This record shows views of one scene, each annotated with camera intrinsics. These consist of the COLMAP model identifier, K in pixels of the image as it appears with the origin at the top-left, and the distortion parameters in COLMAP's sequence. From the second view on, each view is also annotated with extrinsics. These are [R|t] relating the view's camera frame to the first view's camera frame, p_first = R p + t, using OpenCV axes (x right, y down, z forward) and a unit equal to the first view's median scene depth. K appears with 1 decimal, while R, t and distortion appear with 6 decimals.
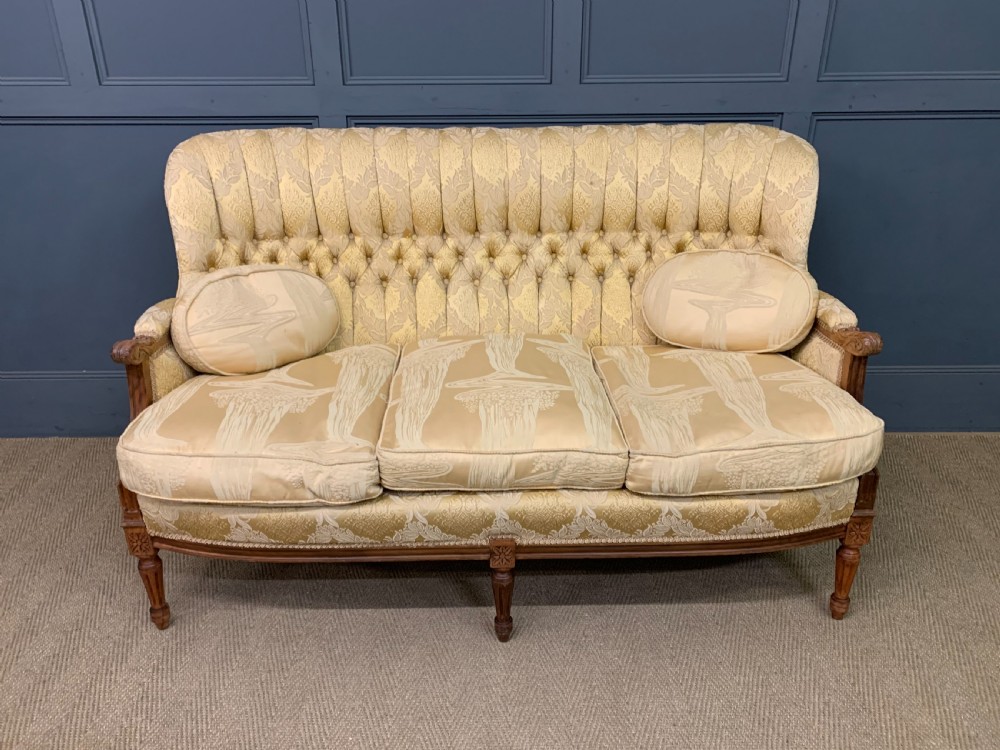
lens RADIAL K [[761.1, 0, 496.1], [0, 761.1, 392.9], [0, 0, 1]] dist [0.016922, -0.011455]
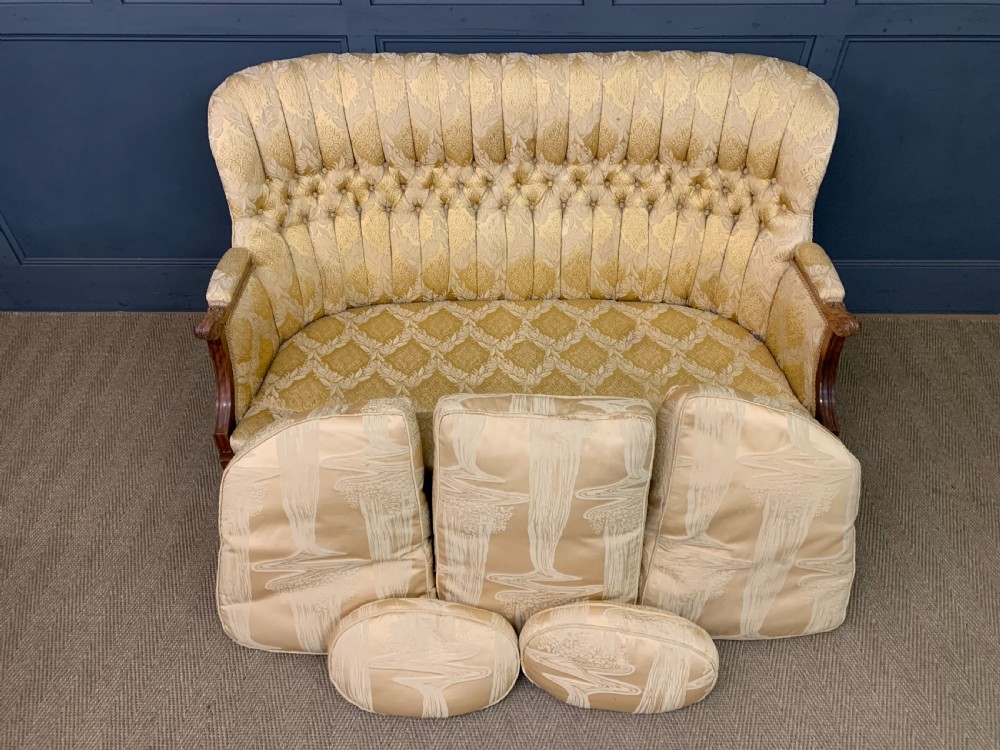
lens RADIAL K [[761.1, 0, 502.7], [0, 761.1, 373.9], [0, 0, 1]] dist [0.016922, -0.011455]
pose [[0.999908, 0.011904, -0.006443, -0.019343], [-0.009066, 0.942423, 0.334301, -0.295856], [0.010052, -0.334212, 0.942444, -0.087177]]
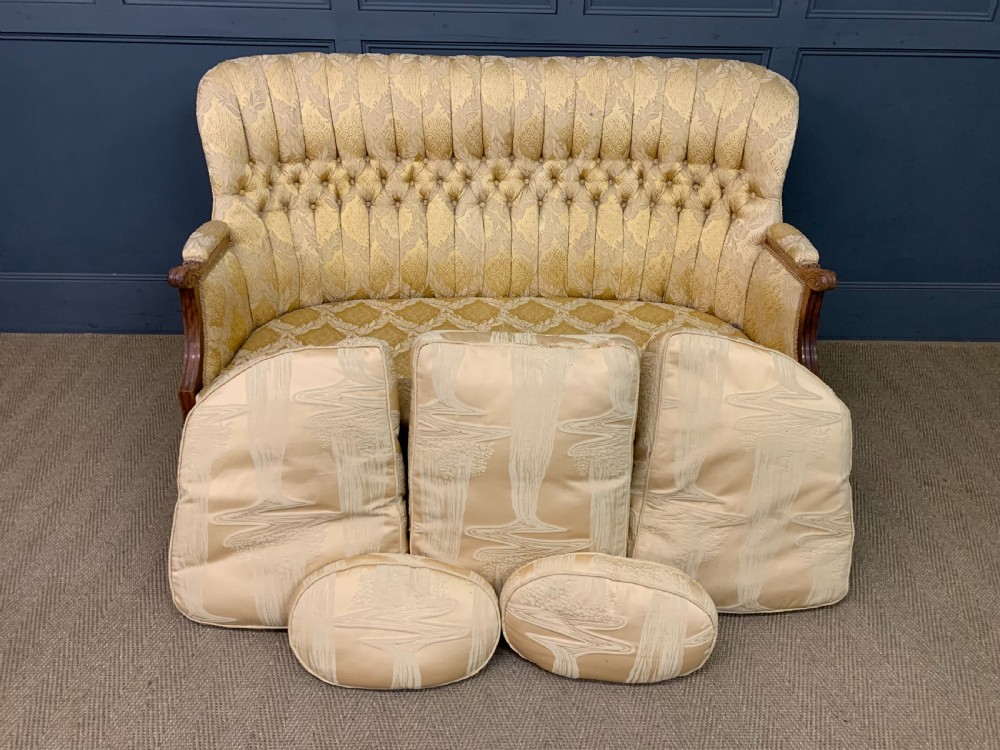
lens RADIAL K [[761.1, 0, 494.7], [0, 761.1, 375.9], [0, 0, 1]] dist [0.016922, -0.011455]
pose [[0.999671, 0.015378, 0.020523, -0.028007], [-0.018210, 0.989143, 0.145825, -0.064384], [-0.018058, -0.146151, 0.989098, -0.121811]]
